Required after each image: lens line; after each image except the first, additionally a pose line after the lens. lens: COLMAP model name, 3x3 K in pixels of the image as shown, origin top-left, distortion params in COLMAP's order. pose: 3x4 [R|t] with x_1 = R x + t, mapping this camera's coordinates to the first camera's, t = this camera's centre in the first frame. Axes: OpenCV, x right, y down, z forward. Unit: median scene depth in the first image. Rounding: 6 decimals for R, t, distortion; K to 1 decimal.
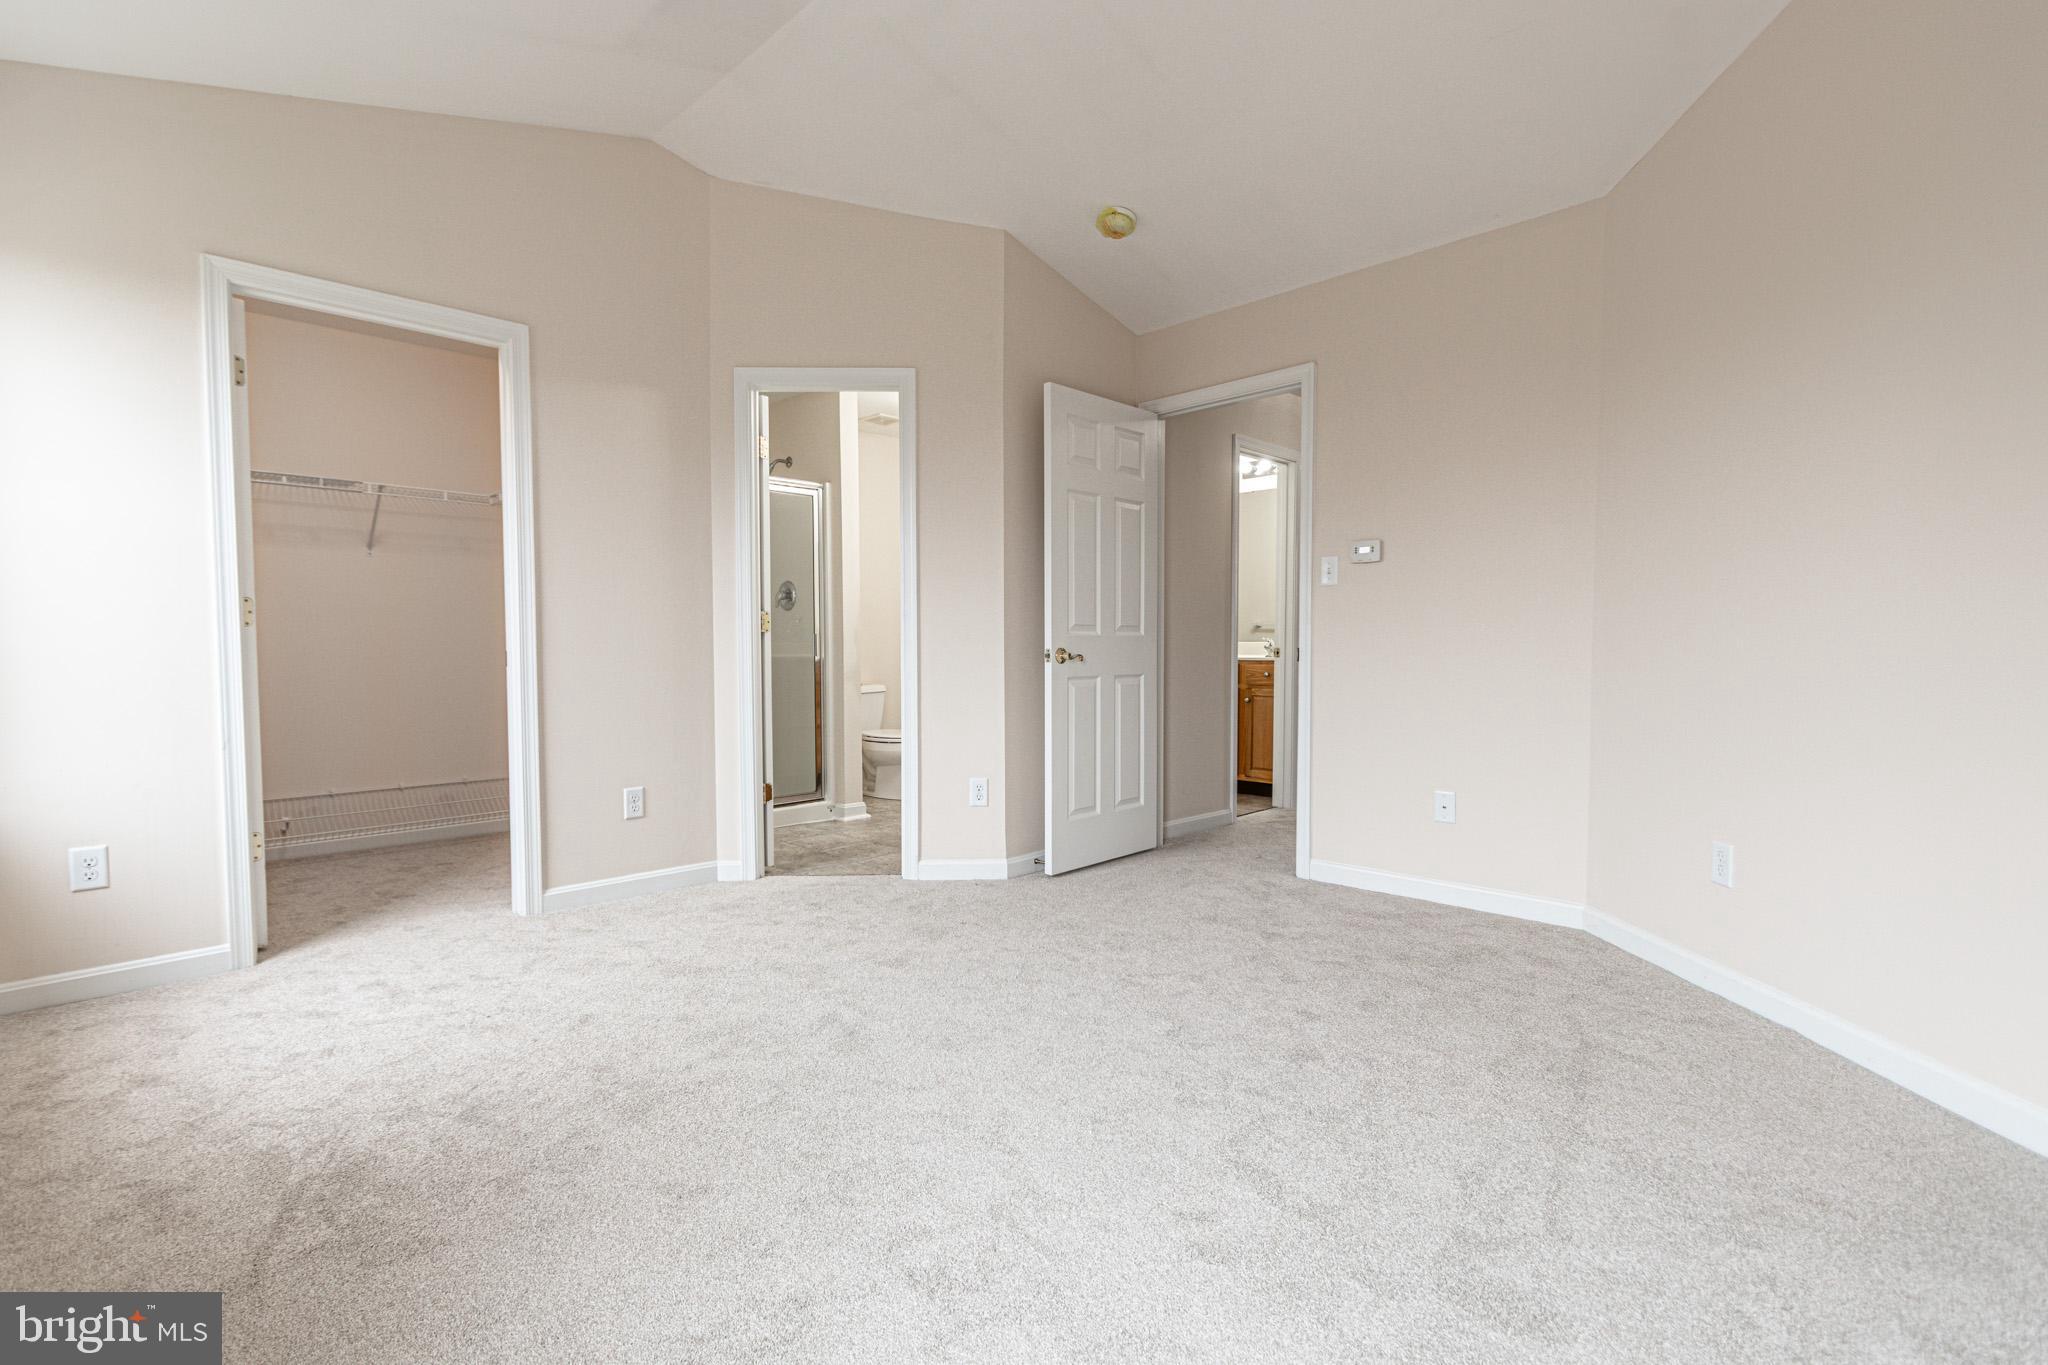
lens RADIAL K [[952.7, 0, 1005.8], [0, 952.7, 681.9], [0, 0, 1]] dist [0.006085, -0.000108]
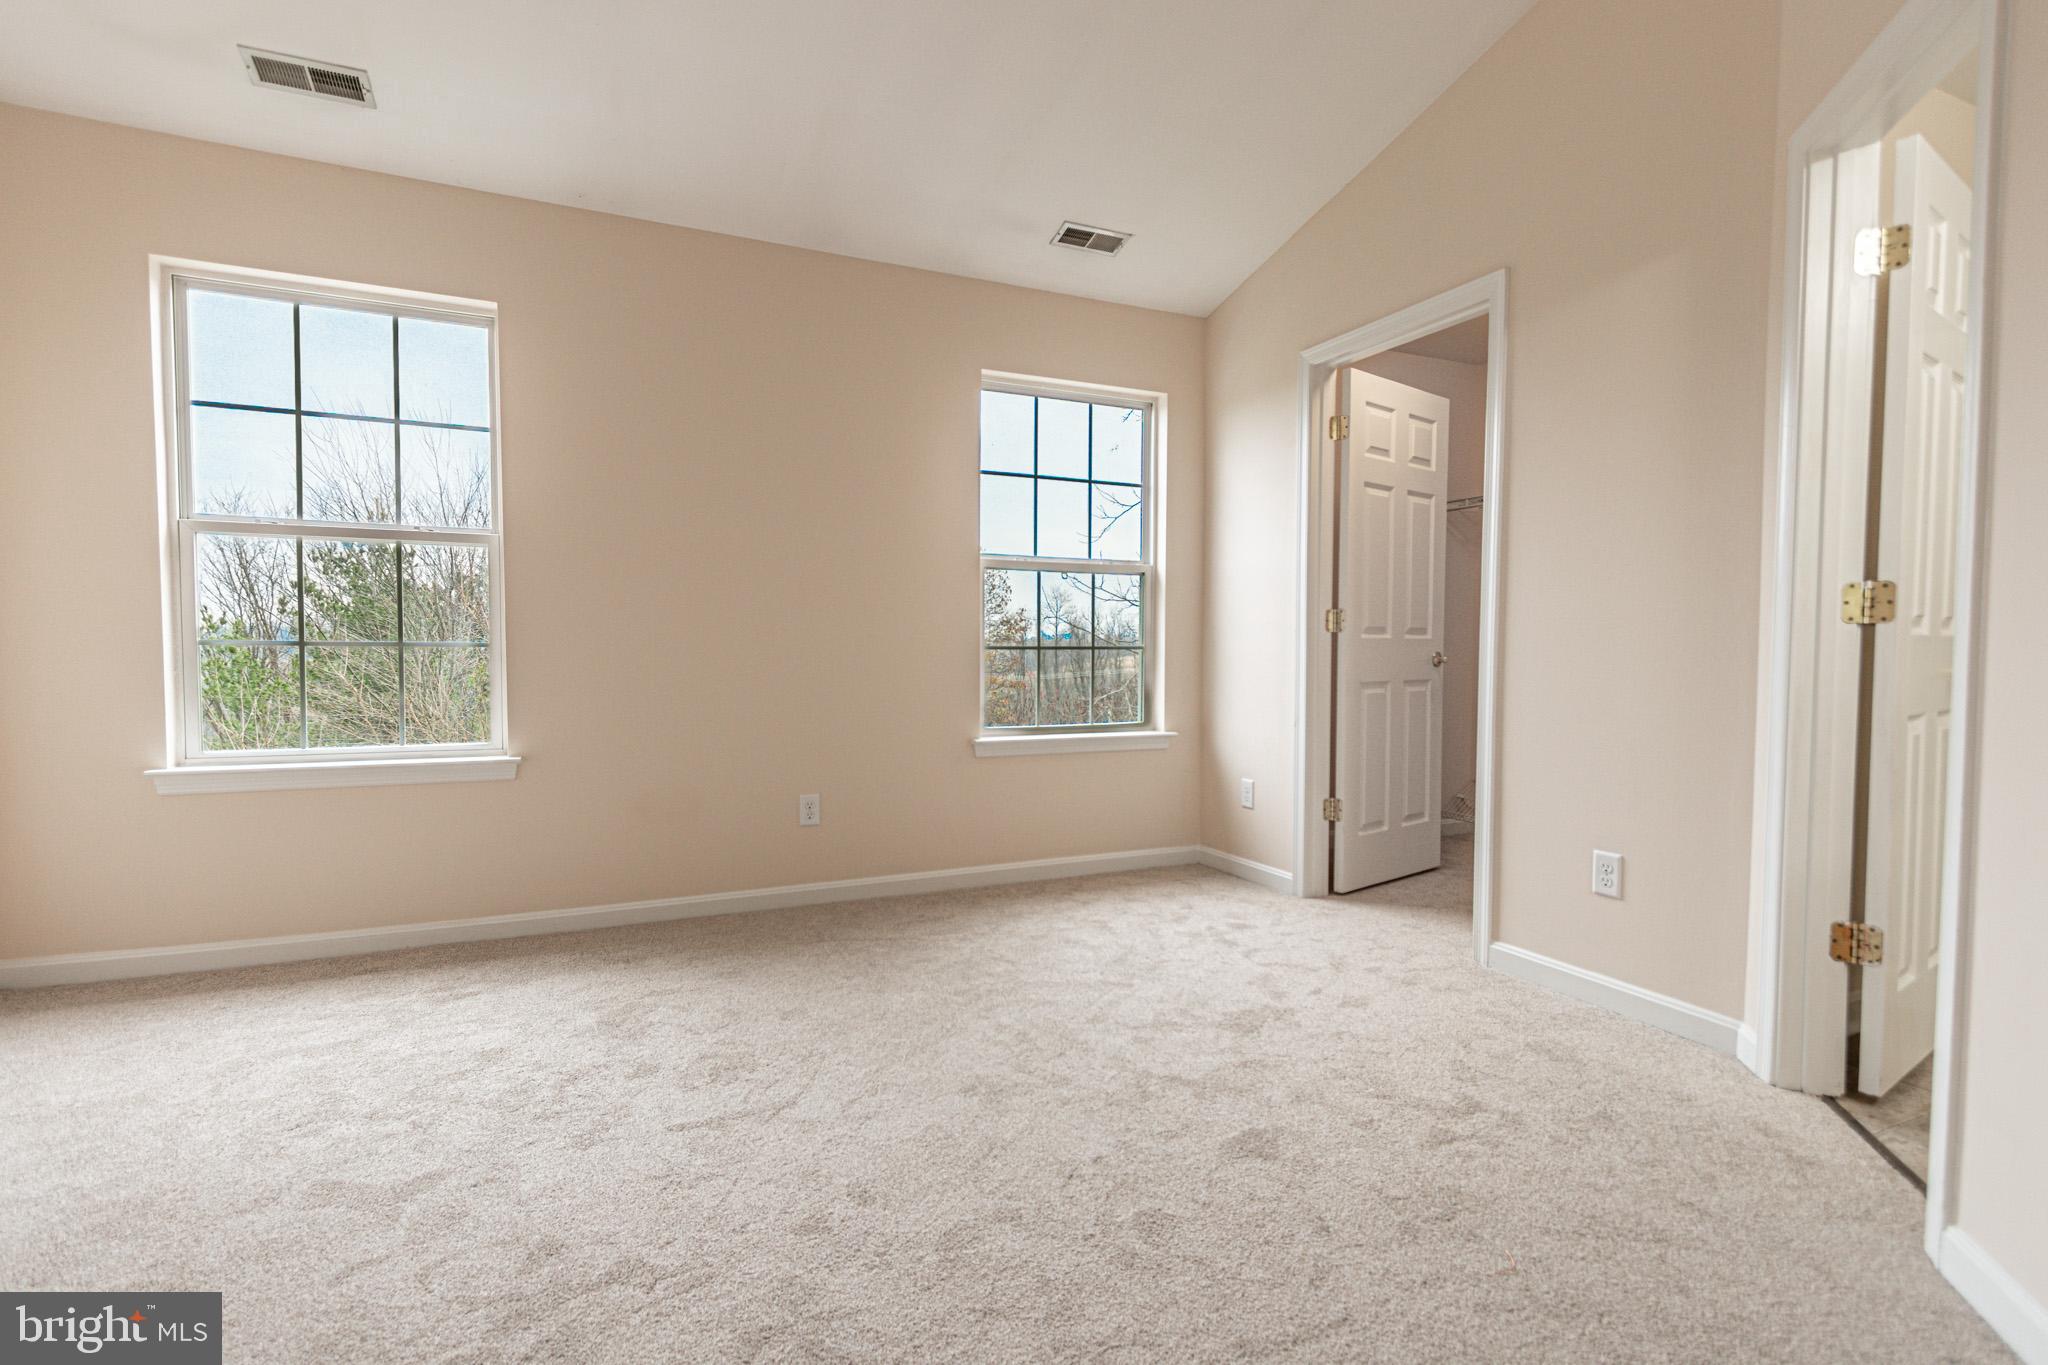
lens RADIAL K [[952.7, 0, 1005.8], [0, 952.7, 681.9], [0, 0, 1]] dist [0.006085, -0.000108]
pose [[-0.364218, 0.033653, -0.930706, 0.546753], [-0.037932, 0.997982, 0.050929, -0.042657], [0.930541, 0.053852, -0.362206, 1.097372]]
